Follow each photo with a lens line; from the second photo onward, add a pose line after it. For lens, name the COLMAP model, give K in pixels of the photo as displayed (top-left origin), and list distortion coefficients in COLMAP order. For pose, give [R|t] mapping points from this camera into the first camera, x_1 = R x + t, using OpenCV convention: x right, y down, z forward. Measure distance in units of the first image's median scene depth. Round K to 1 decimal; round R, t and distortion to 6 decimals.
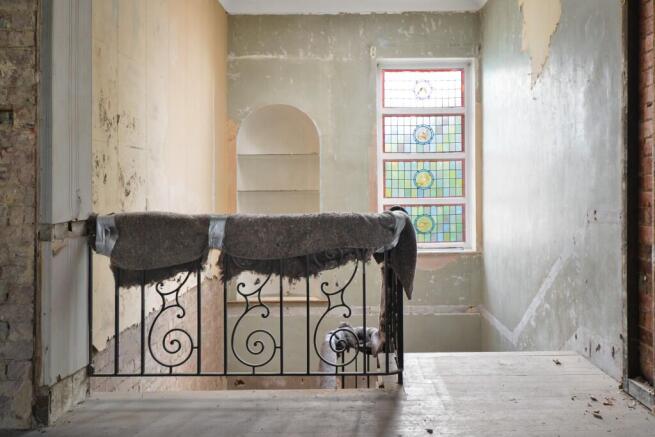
lens RADIAL K [[621.8, 0, 327.4], [0, 621.8, 218.7], [0, 0, 1]] dist [0.011562, 0.000000]
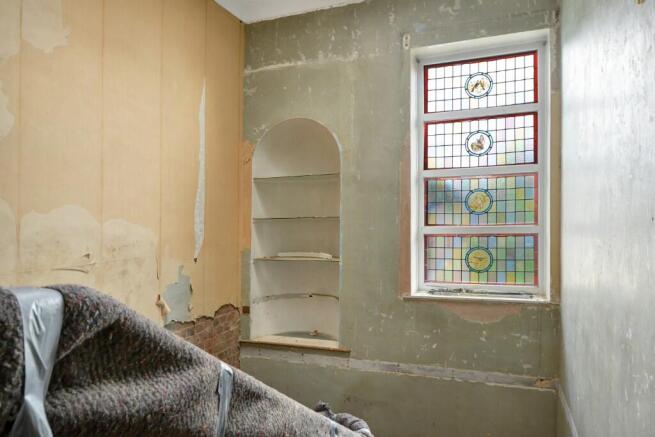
lens RADIAL K [[419.6, 0, 322.8], [0, 419.6, 238.4], [0, 0, 1]] dist [-0.007896, -0.008551]
pose [[0.937262, 0.007620, -0.348542, 0.160905], [-0.003675, 0.999922, 0.011978, -0.023982], [0.348606, -0.009945, 0.937217, 0.463088]]
